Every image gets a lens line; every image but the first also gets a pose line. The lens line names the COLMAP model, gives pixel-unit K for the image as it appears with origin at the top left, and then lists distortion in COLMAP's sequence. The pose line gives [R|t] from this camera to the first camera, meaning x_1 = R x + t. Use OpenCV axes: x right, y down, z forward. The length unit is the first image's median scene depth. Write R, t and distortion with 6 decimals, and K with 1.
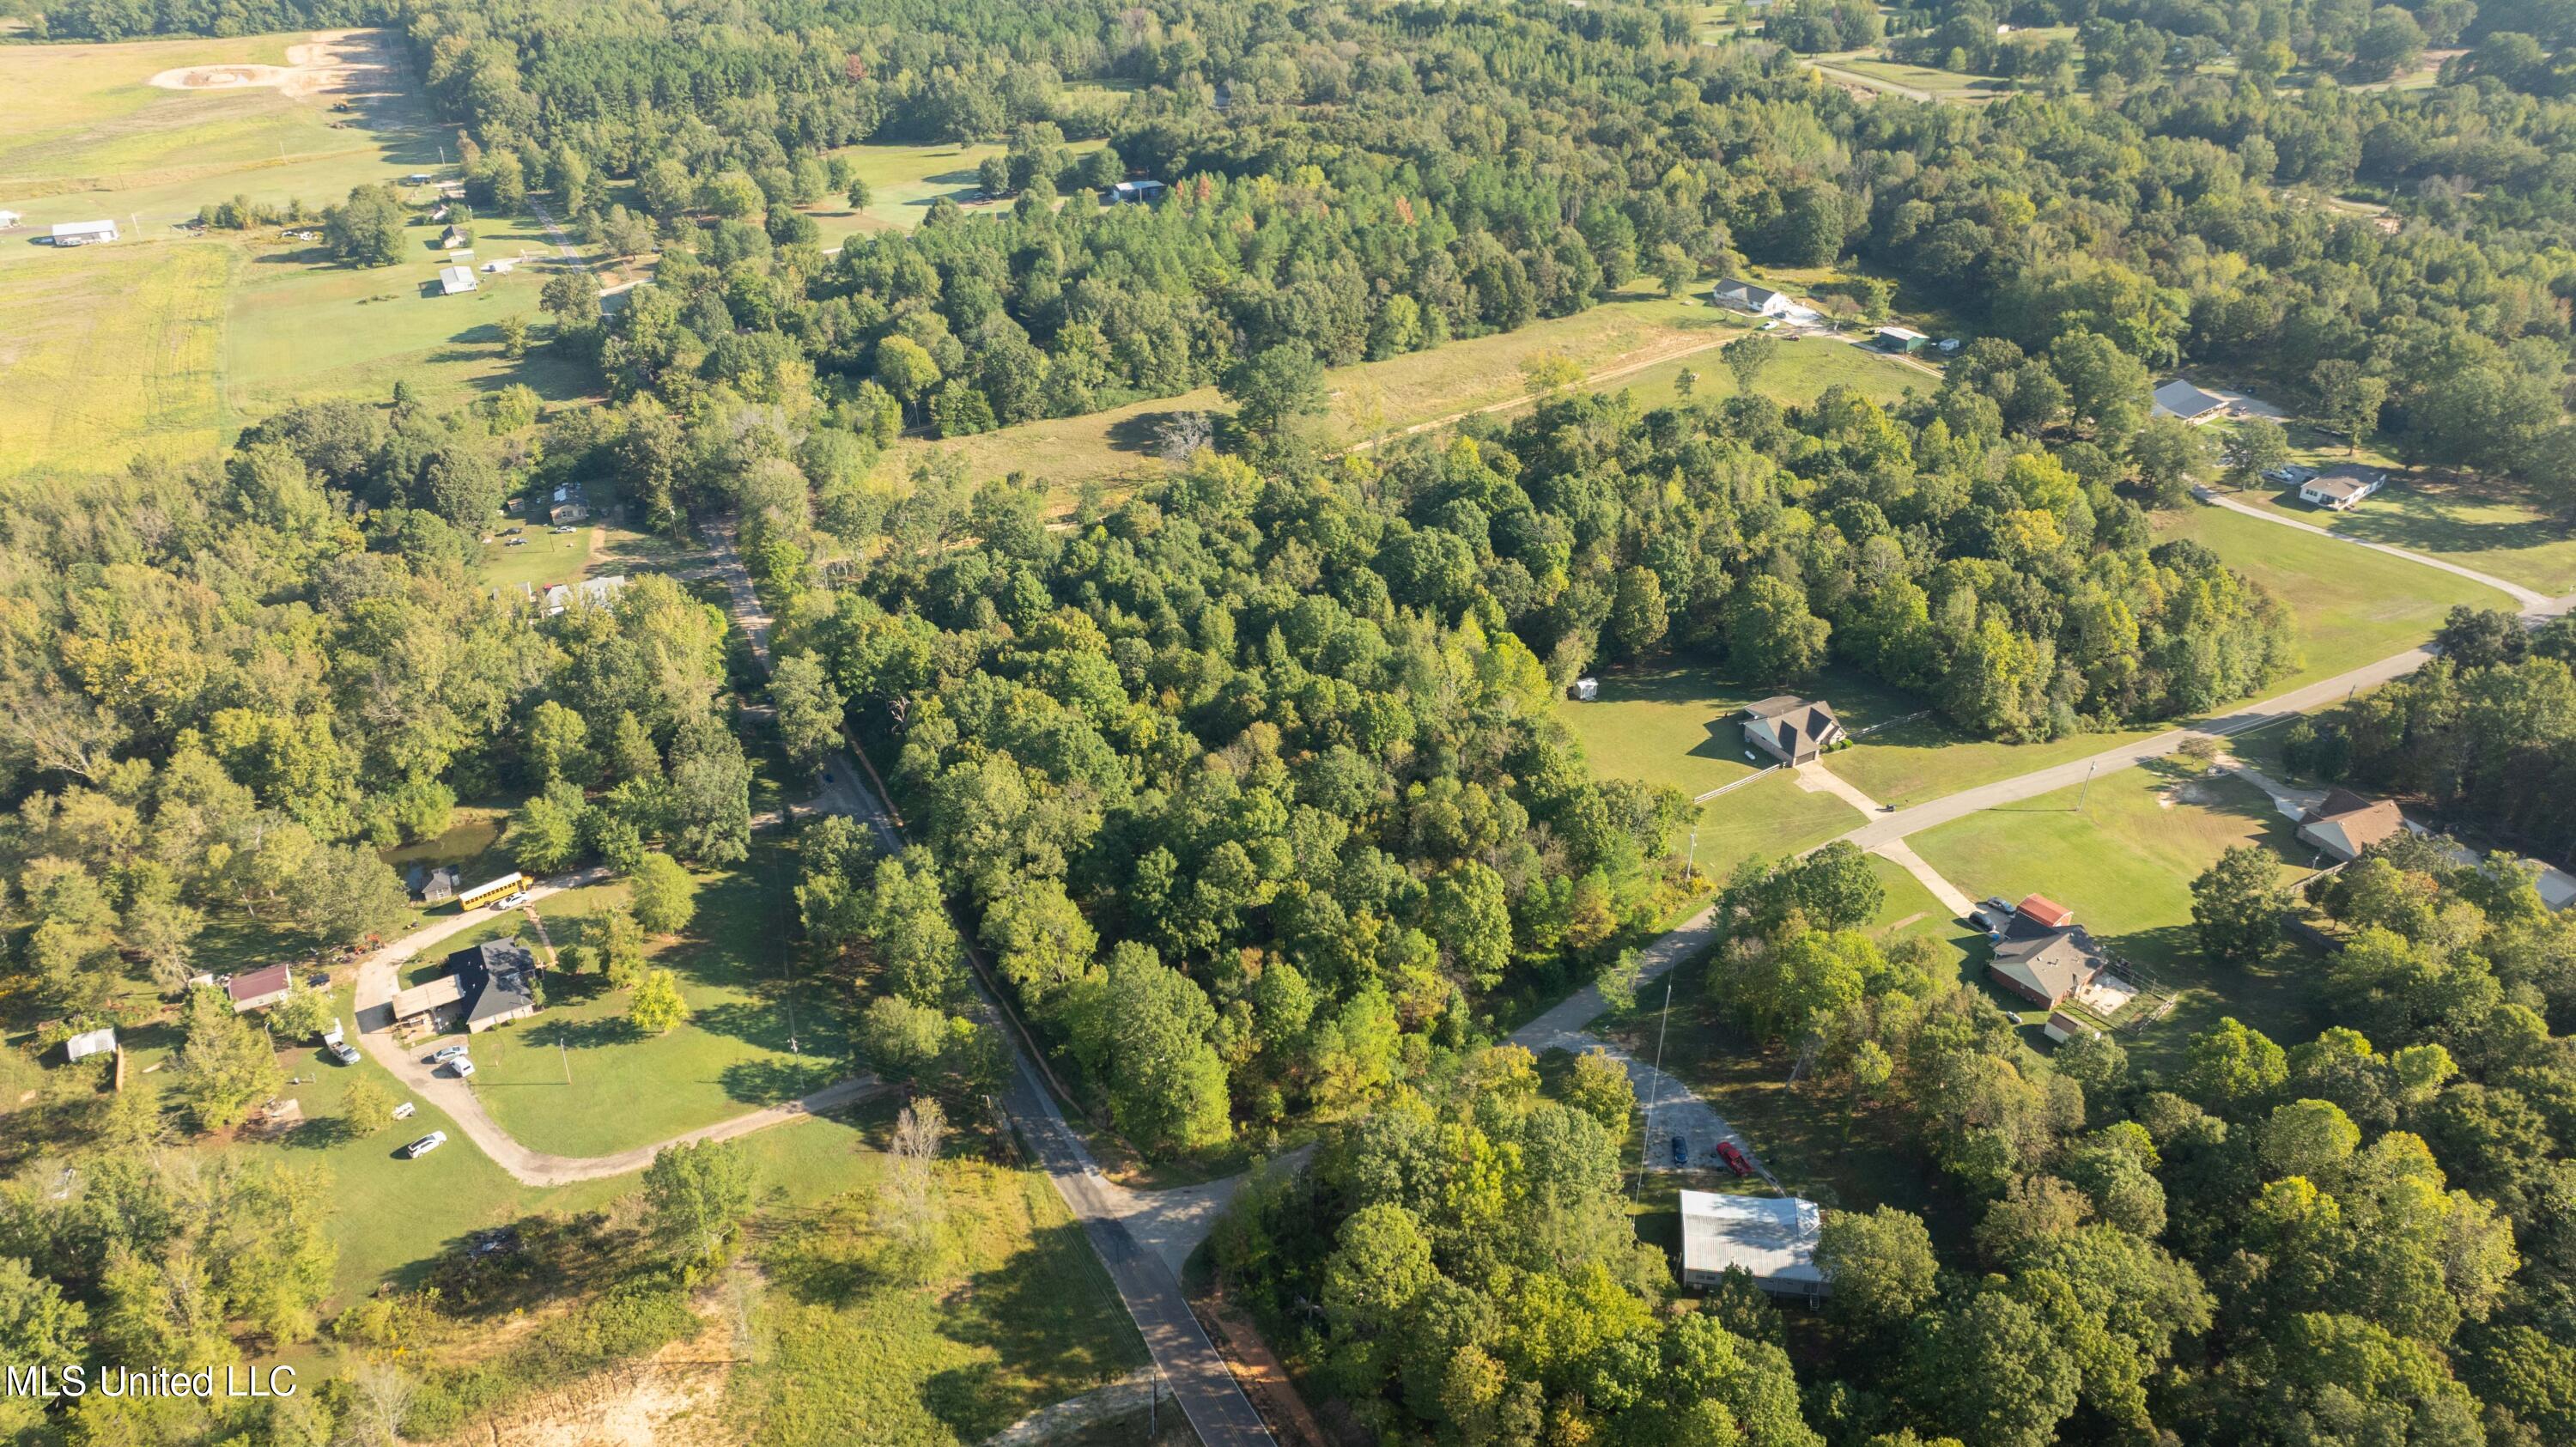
lens RADIAL K [[1831.3, 0, 1281.8], [0, 1831.3, 670.7], [0, 0, 1]] dist [-0.042525, 0.040844]
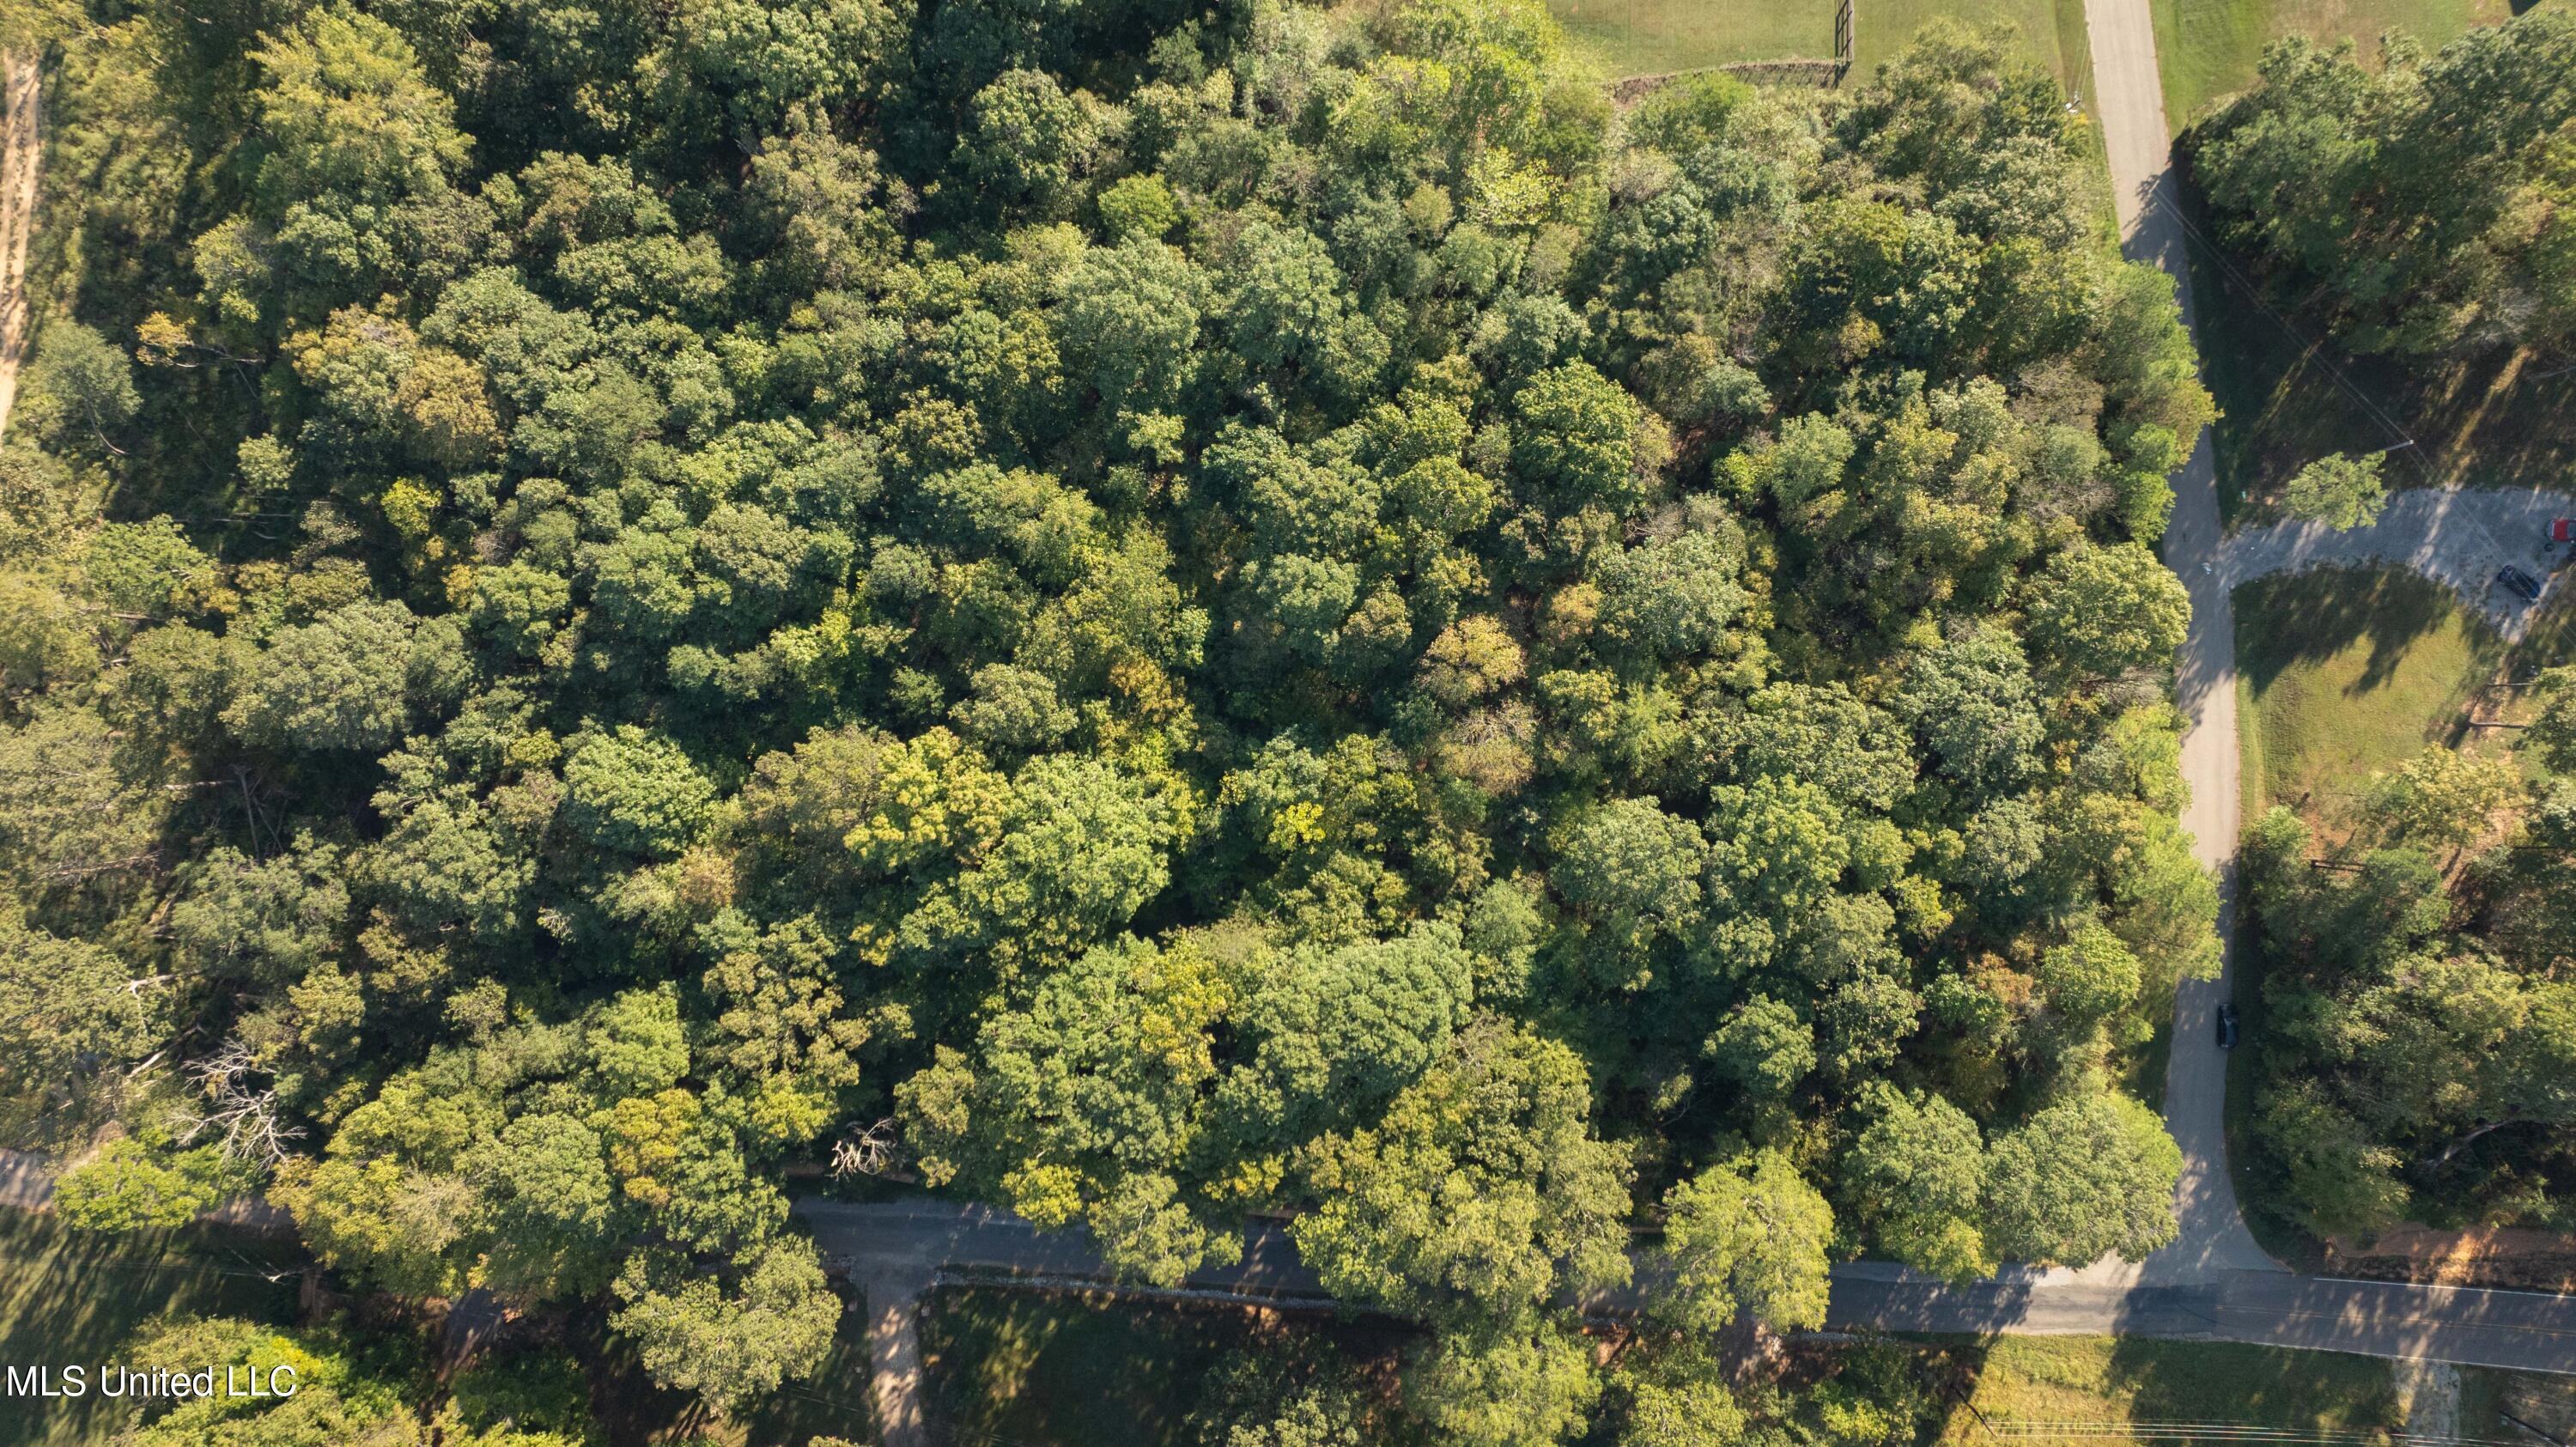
lens RADIAL K [[1831.3, 0, 1288.5], [0, 1831.3, 717.9], [0, 0, 1]] dist [-0.042525, 0.040844]
pose [[0.506737, -0.862042, 0.010048, -0.066472], [0.421887, 0.258129, 0.869126, -0.481589], [-0.751817, -0.436179, 0.494488, 0.905060]]
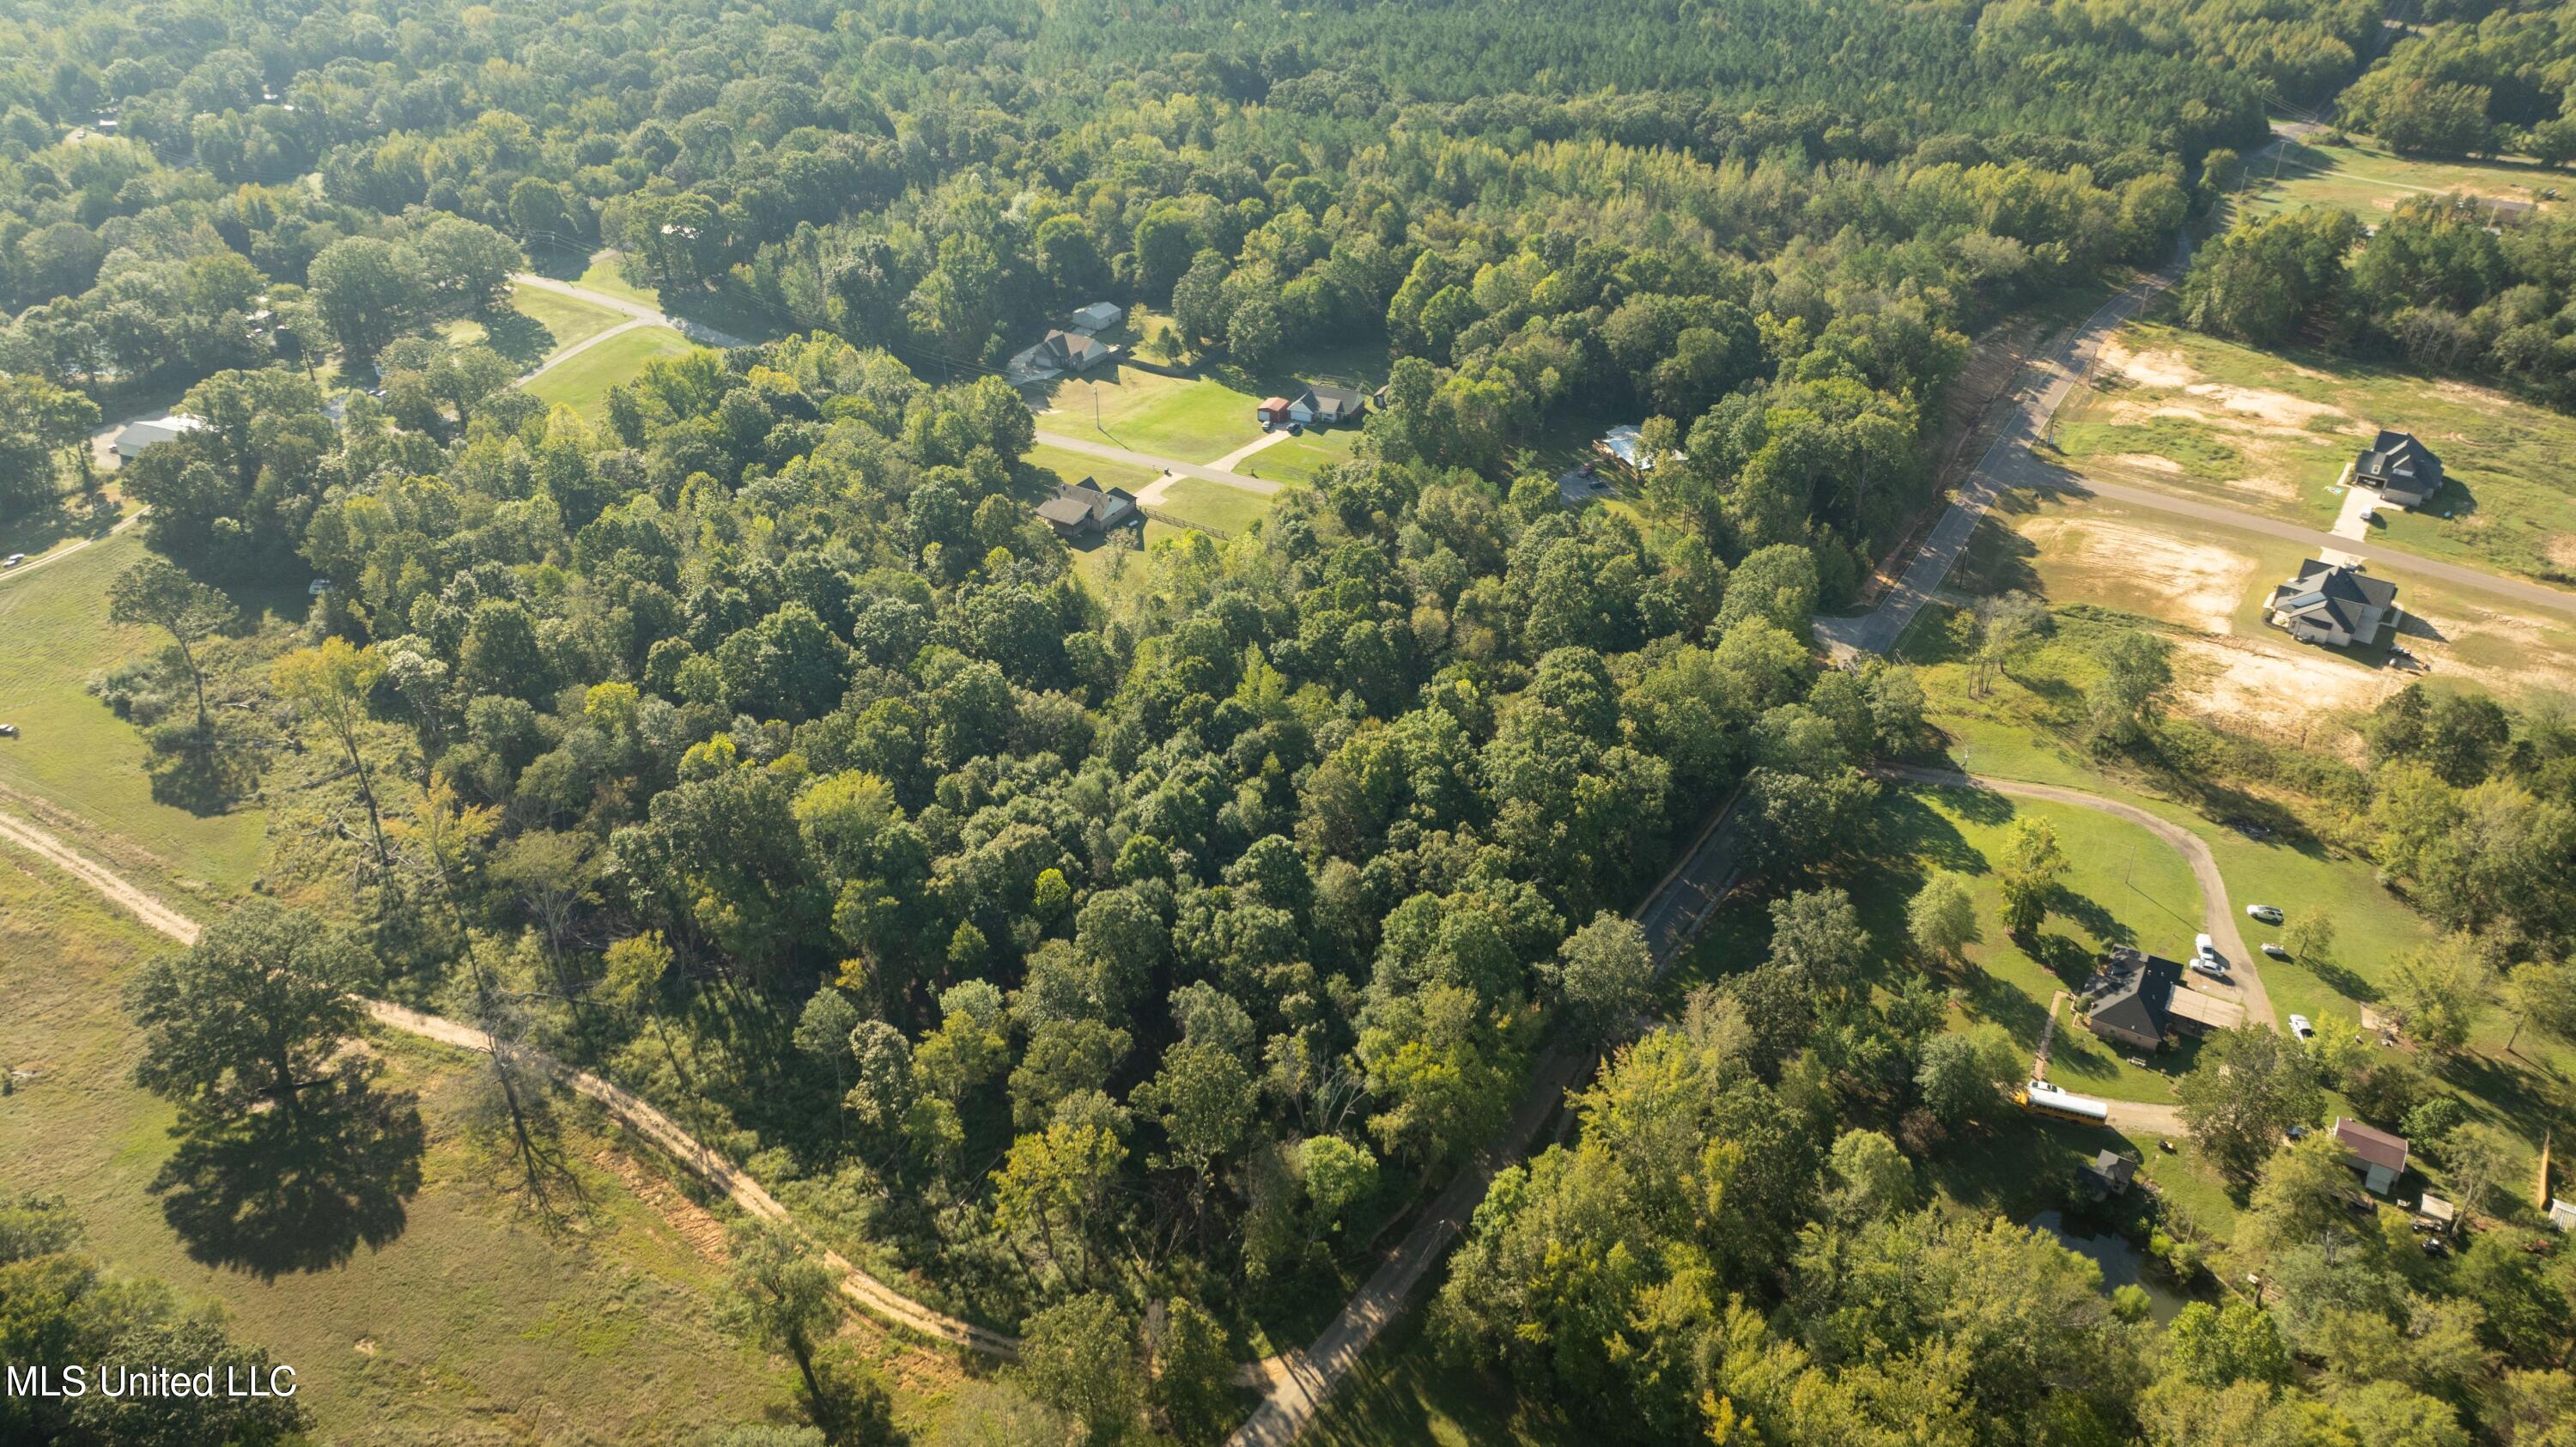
lens RADIAL K [[1831.3, 0, 1290.2], [0, 1831.3, 726.2], [0, 0, 1]] dist [-0.042525, 0.040844]
pose [[-0.488111, -0.455388, 0.744560, -0.889302], [0.429884, 0.616991, 0.659183, -0.739940], [-0.759571, 0.641829, -0.105396, 1.394699]]
